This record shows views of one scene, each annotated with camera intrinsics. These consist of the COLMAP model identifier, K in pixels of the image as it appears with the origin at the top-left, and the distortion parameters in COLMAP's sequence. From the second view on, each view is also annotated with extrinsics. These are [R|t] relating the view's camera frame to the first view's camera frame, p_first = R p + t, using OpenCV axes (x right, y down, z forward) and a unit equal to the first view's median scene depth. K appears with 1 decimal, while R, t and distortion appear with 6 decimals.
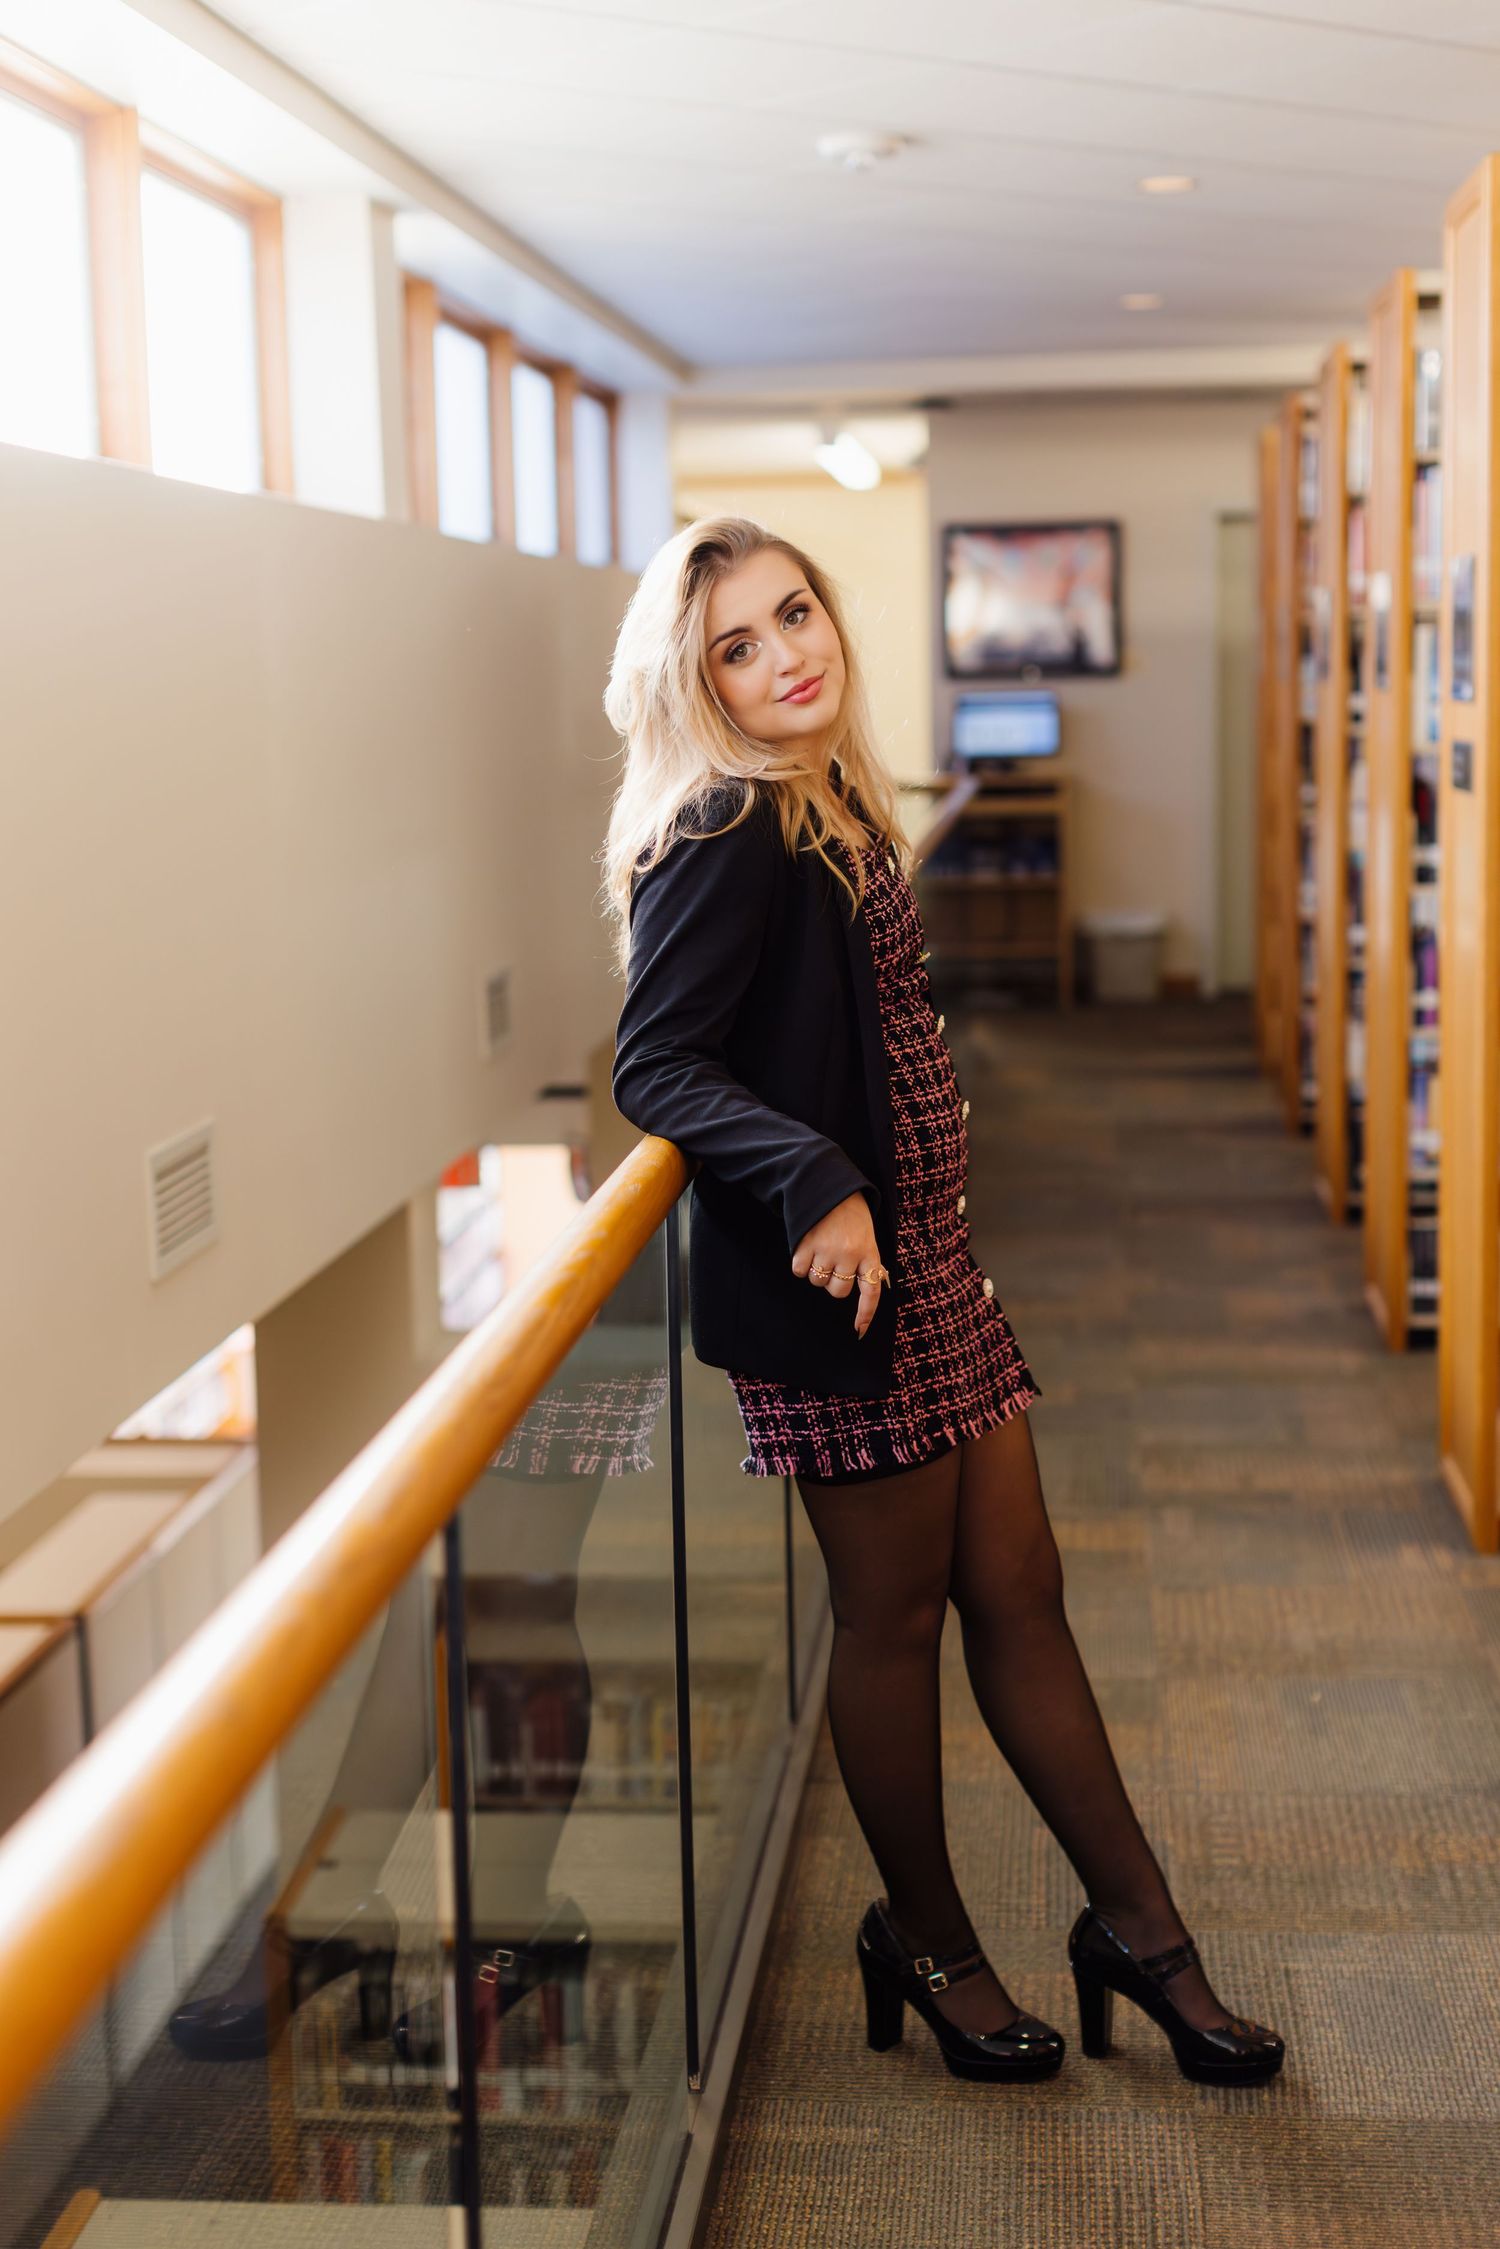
lens RADIAL K [[3329.4, 0, 750.0], [0, 3329.4, 1124.5], [0, 0, 1]] dist [0.001128, 0.025341]
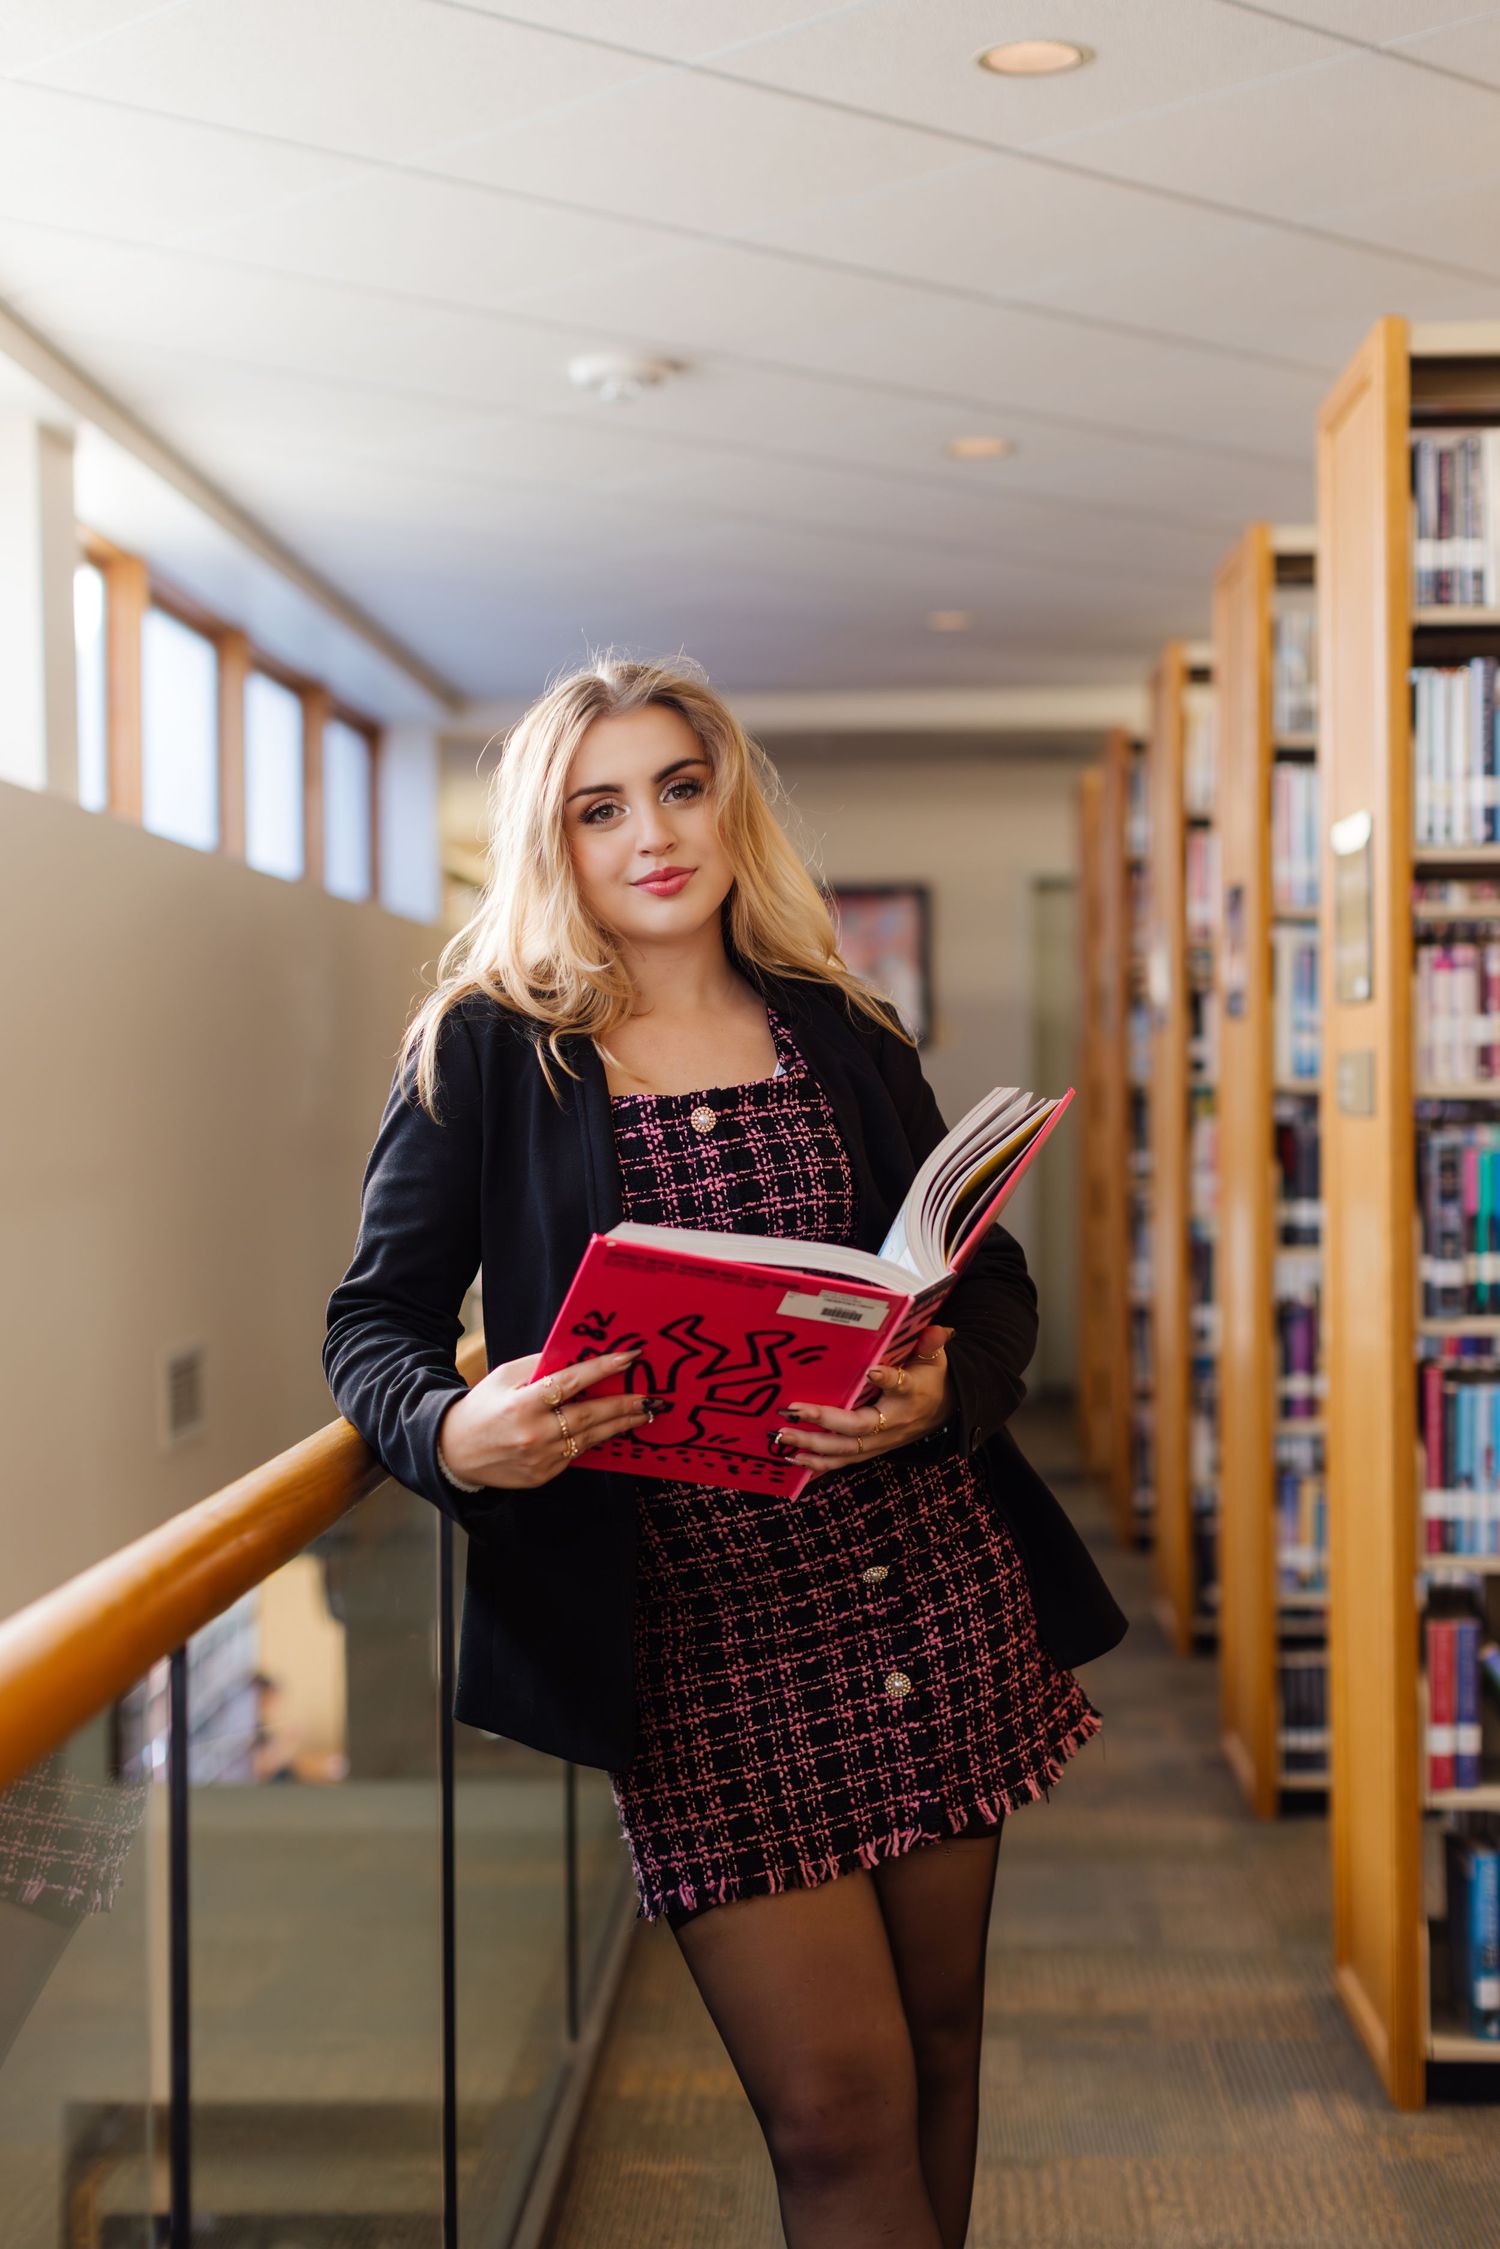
lens RADIAL K [[3329.4, 0, 750.0], [0, 3329.4, 1124.5], [0, 0, 1]] dist [0.001128, 0.025341]
pose [[0.998435, 0.011129, 0.054813, 0.019929], [-0.004322, 0.992427, -0.122760, 0.000020], [-0.055764, 0.122331, 0.990922, 0.166125]]
